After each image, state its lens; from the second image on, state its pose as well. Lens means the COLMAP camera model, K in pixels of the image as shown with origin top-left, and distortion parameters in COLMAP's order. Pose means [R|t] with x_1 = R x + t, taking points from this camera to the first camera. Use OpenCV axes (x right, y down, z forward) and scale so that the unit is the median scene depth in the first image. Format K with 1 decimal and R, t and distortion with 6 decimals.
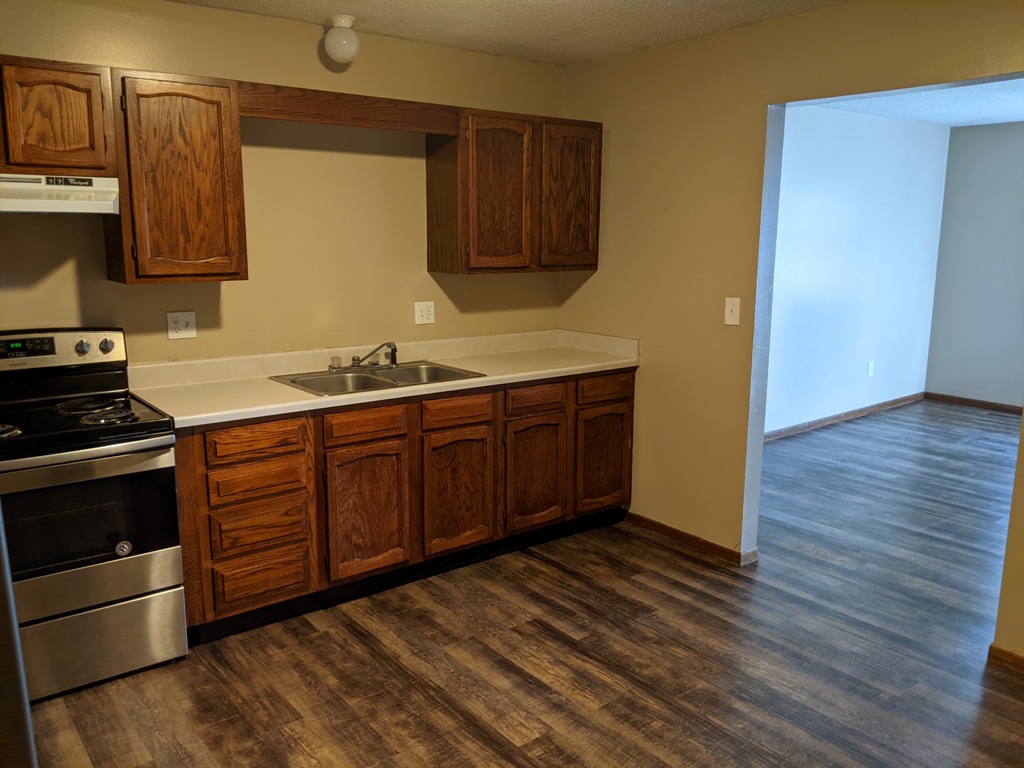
lens RADIAL K [[825.5, 0, 512.1], [0, 825.5, 390.2], [0, 0, 1]] dist [0.094328, -0.179413]
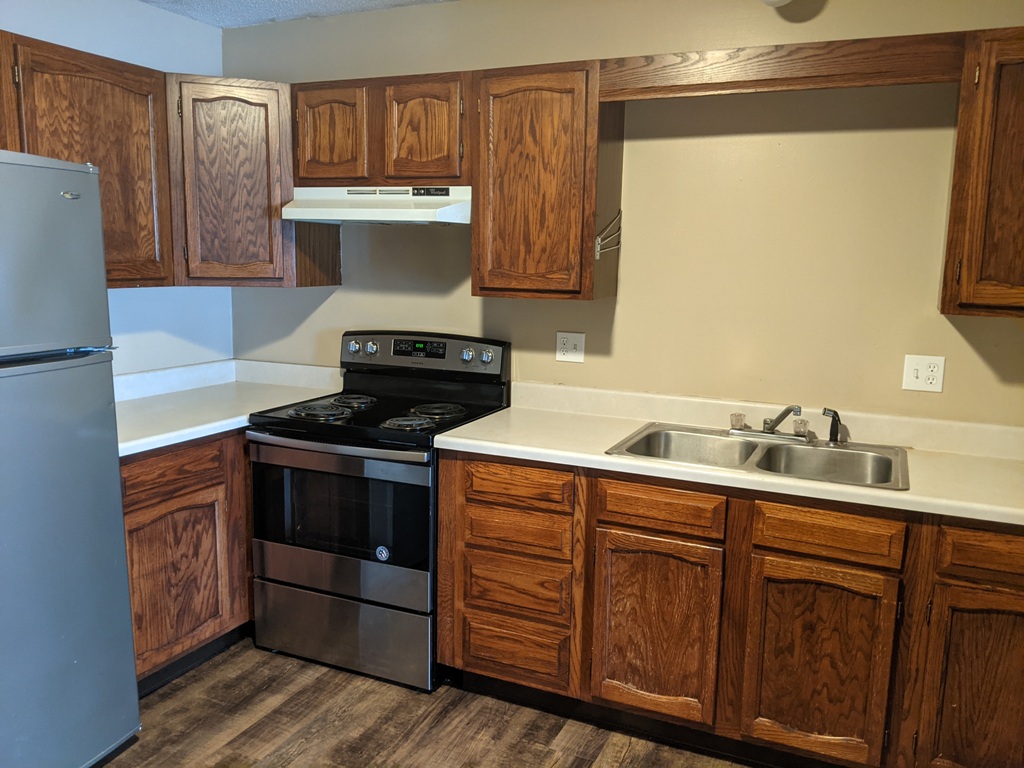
lens RADIAL K [[825.5, 0, 512.1], [0, 825.5, 390.2], [0, 0, 1]] dist [0.094328, -0.179413]
pose [[0.453017, 0.147642, -0.879191, 0.407999], [-0.184584, 0.980355, 0.069520, -0.090547], [0.872183, 0.130791, 0.471370, 0.576933]]
